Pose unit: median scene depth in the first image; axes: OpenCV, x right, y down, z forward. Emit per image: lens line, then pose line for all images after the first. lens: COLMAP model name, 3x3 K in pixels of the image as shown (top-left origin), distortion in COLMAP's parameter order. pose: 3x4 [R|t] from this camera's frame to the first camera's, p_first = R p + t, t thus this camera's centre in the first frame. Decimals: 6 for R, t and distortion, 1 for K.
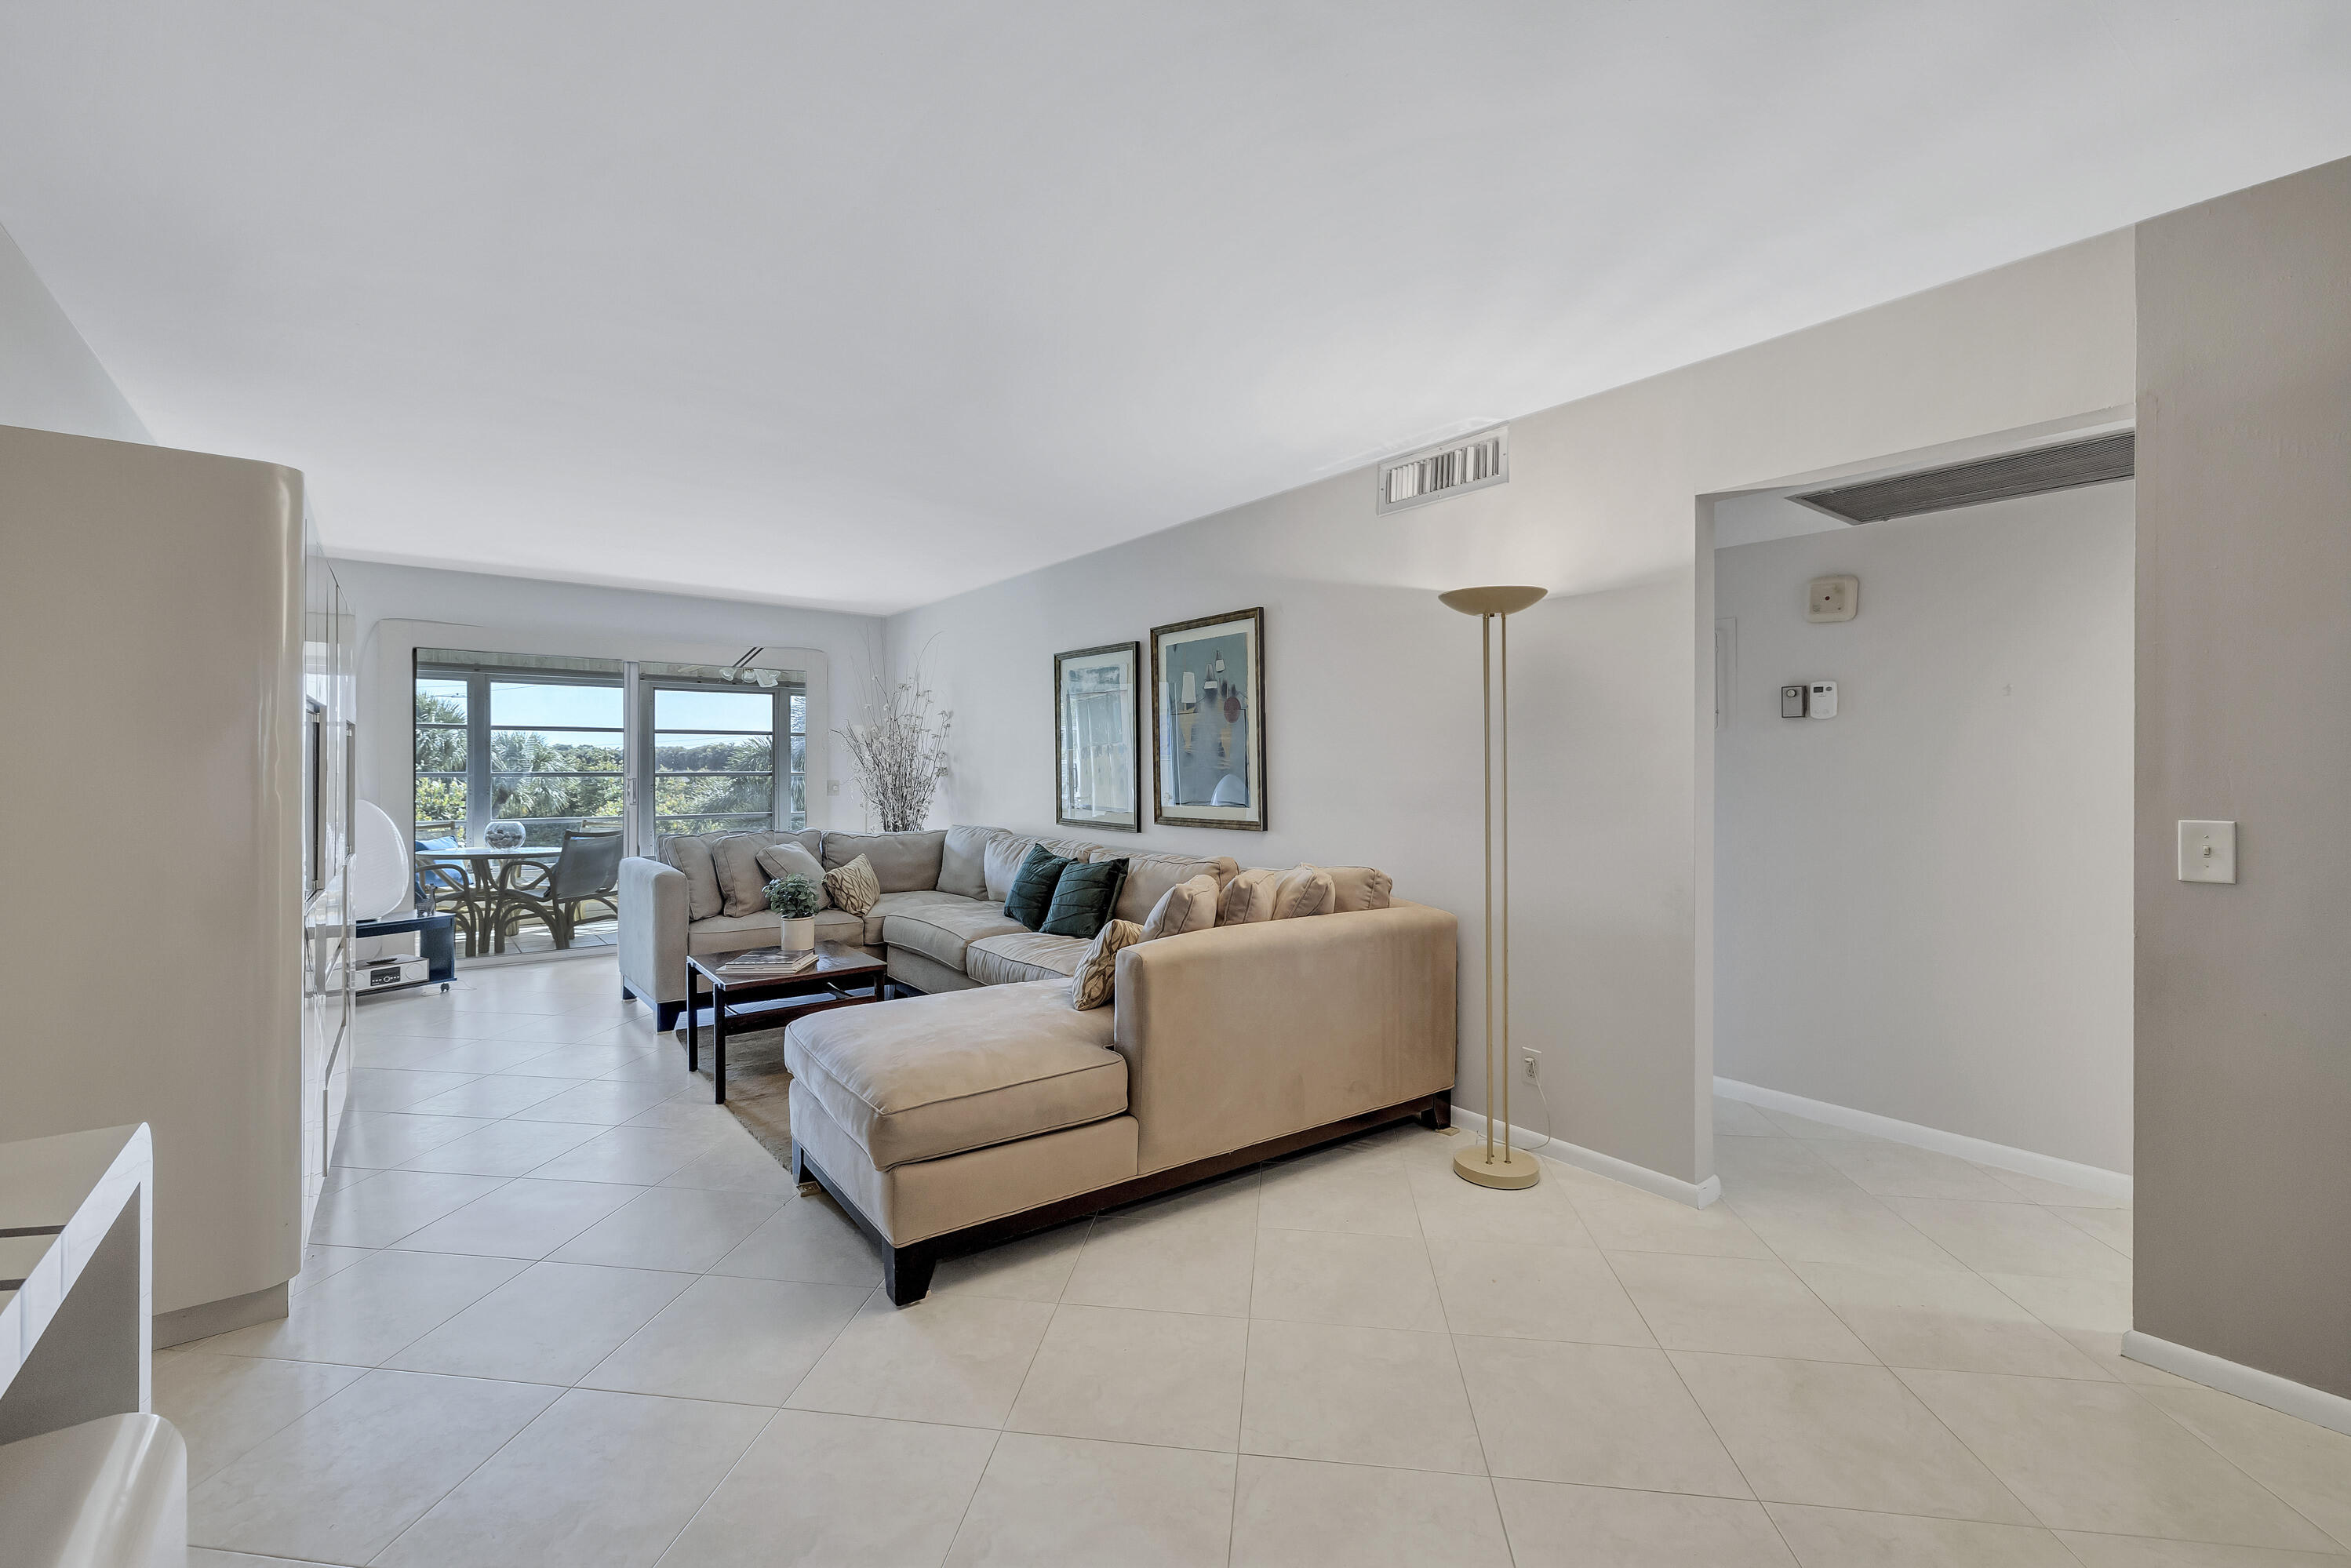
lens RADIAL K [[985.7, 0, 1153.7], [0, 985.7, 762.8], [0, 0, 1]] dist [-0.000608, 0.000067]
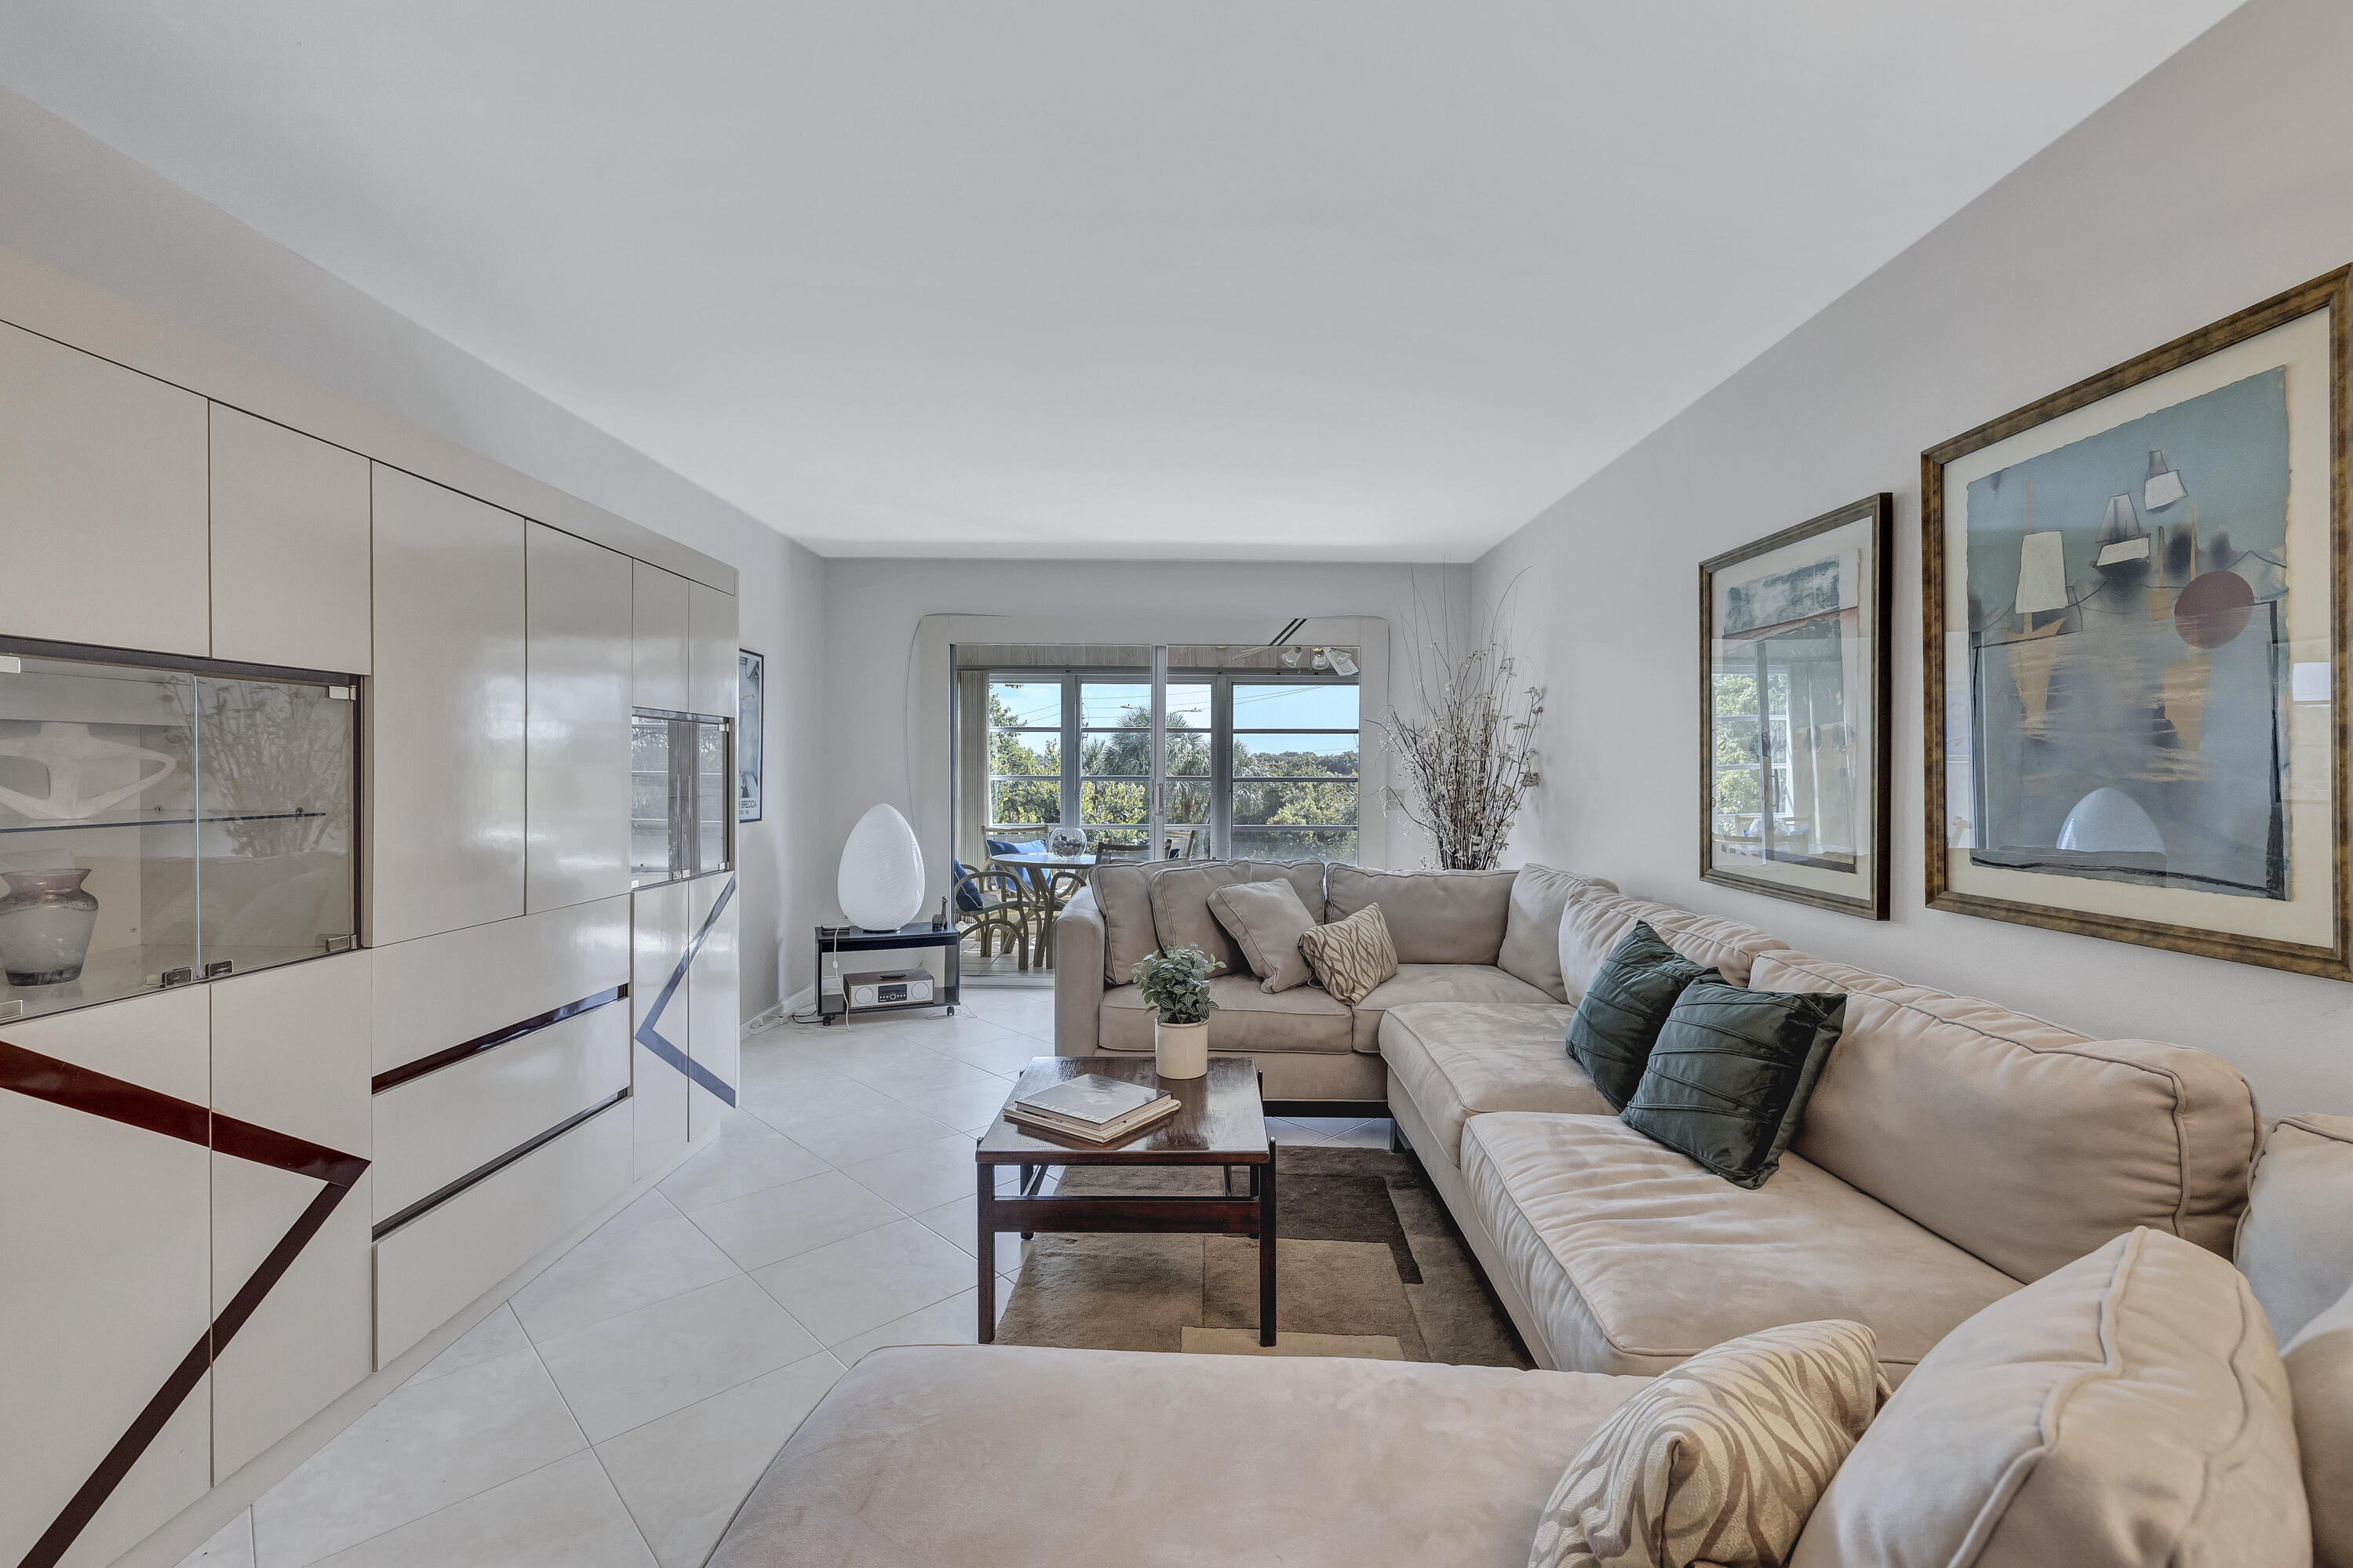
lens RADIAL K [[986.0, 0, 1177.9], [0, 986.0, 781.1], [0, 0, 1]] dist [0.001210, 0.000084]
pose [[0.791767, 0.010432, -0.610734, 0.003999], [-0.002412, 0.999900, 0.013953, 0.001711], [0.610818, -0.009574, 0.791713, 0.427605]]
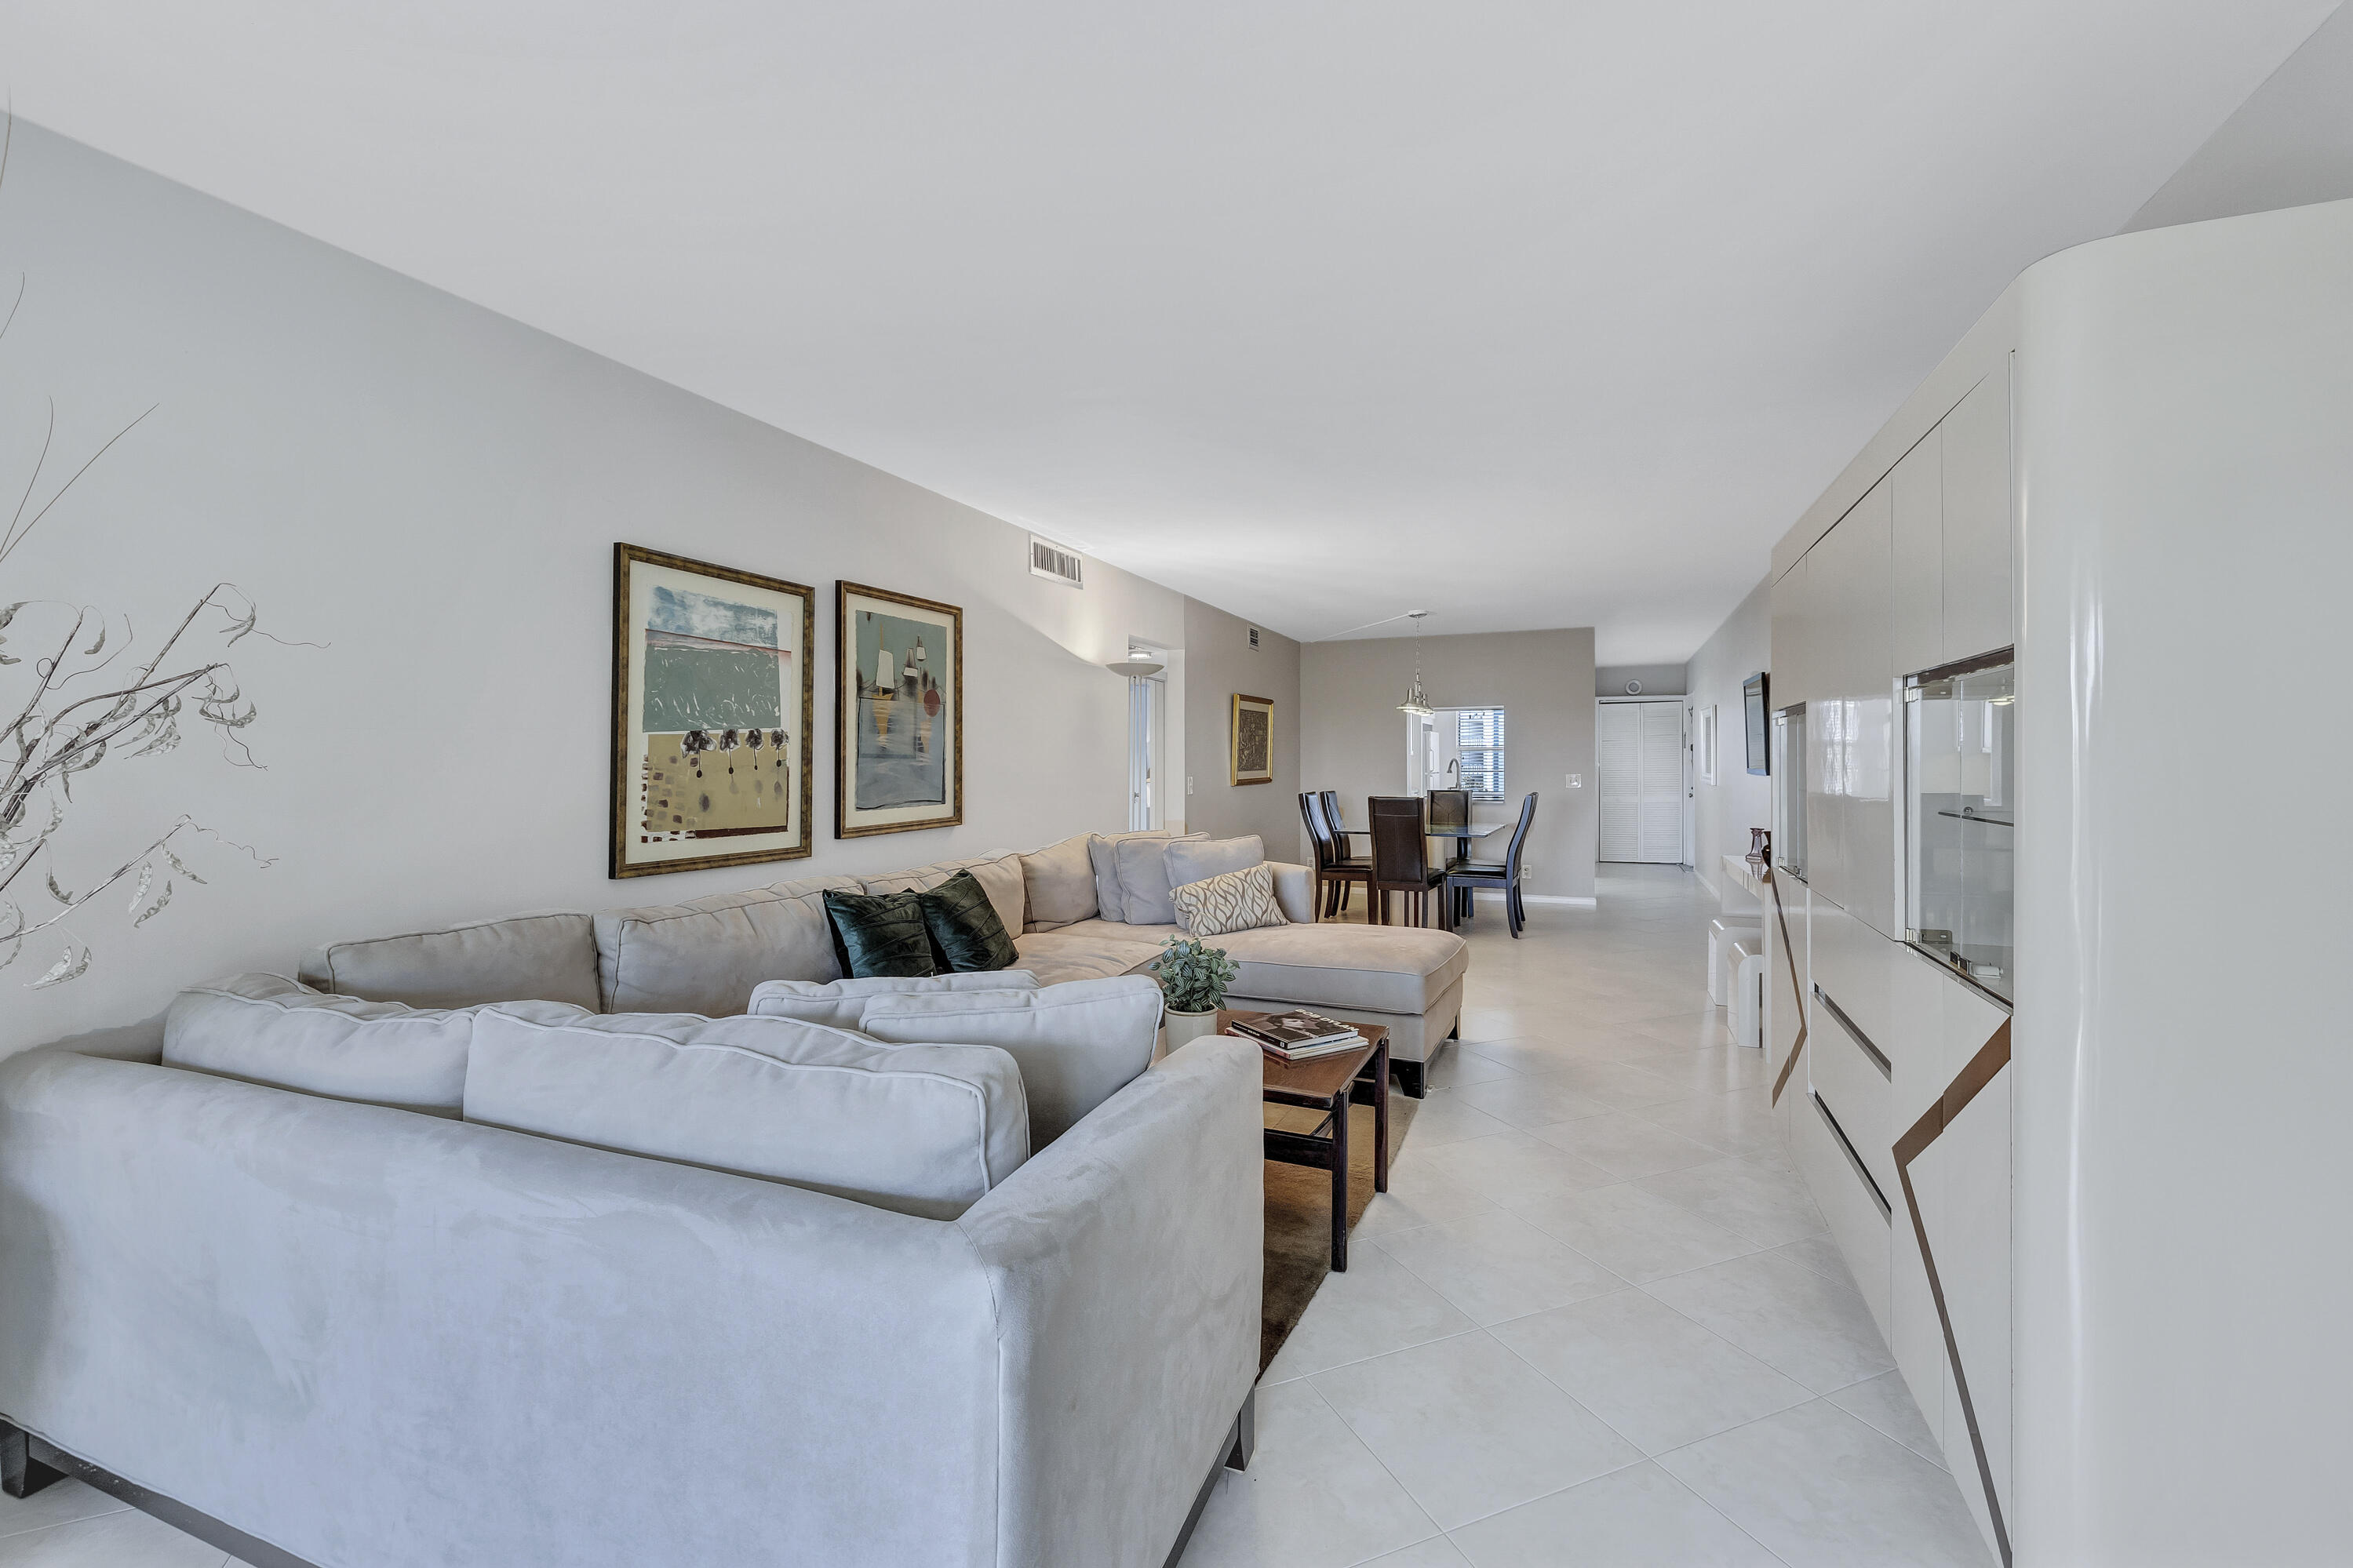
lens RADIAL K [[986.5, 0, 1154.7], [0, 986.5, 762.8], [0, 0, 1]] dist [-0.000608, 0.000067]
pose [[-0.484575, -0.002392, 0.874746, -0.725926], [-0.001833, 0.999997, 0.001719, 0.001560], [-0.874748, -0.000771, -0.484578, 1.076044]]
